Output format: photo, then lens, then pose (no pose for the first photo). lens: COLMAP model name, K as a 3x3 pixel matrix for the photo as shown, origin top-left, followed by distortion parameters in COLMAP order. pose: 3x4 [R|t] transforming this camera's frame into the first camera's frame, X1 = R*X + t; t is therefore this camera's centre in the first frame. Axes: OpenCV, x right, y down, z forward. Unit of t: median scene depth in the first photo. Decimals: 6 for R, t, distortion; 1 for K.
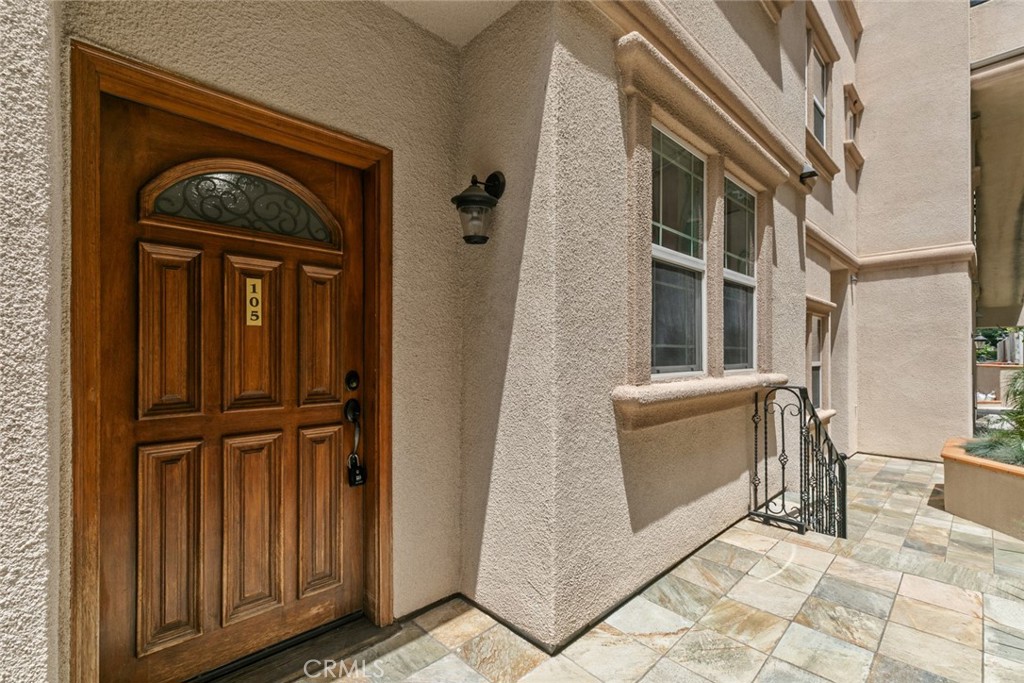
lens RADIAL K [[470.0, 0, 530.9], [0, 470.0, 350.3], [0, 0, 1]] dist [-0.001210, -0.000618]
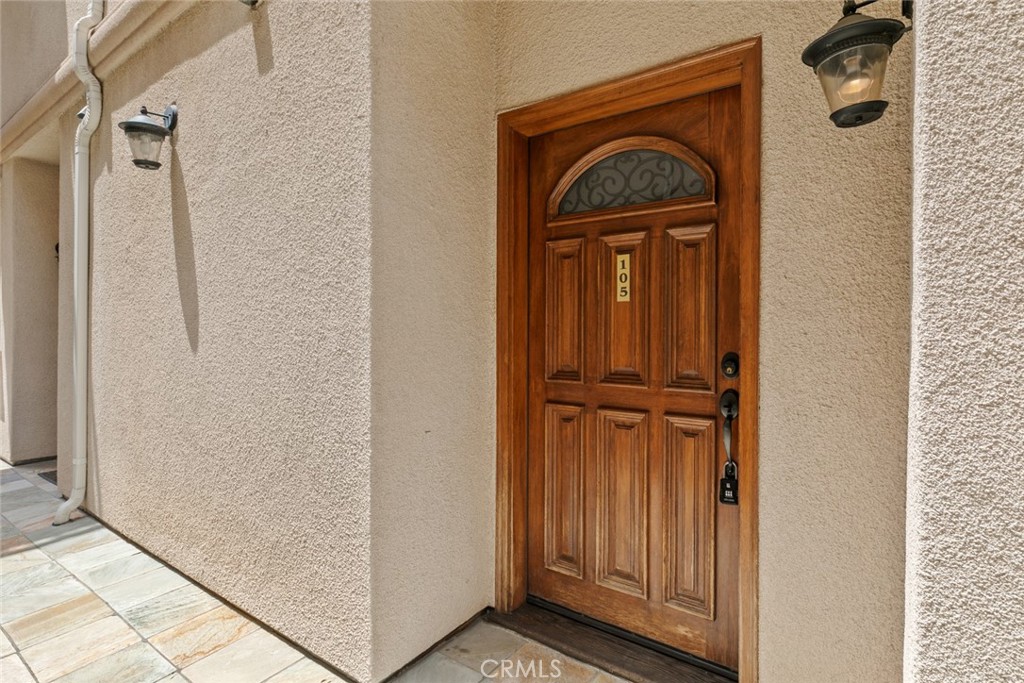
lens RADIAL K [[524.0, 0, 512.4], [0, 524.0, 331.2], [0, 0, 1]] dist [-0.010932, 0.000051]
pose [[0.126622, -0.002142, -0.991949, 0.470342], [0.000624, 0.999998, -0.002080, 0.012011], [0.991951, -0.000355, 0.126623, 0.606924]]
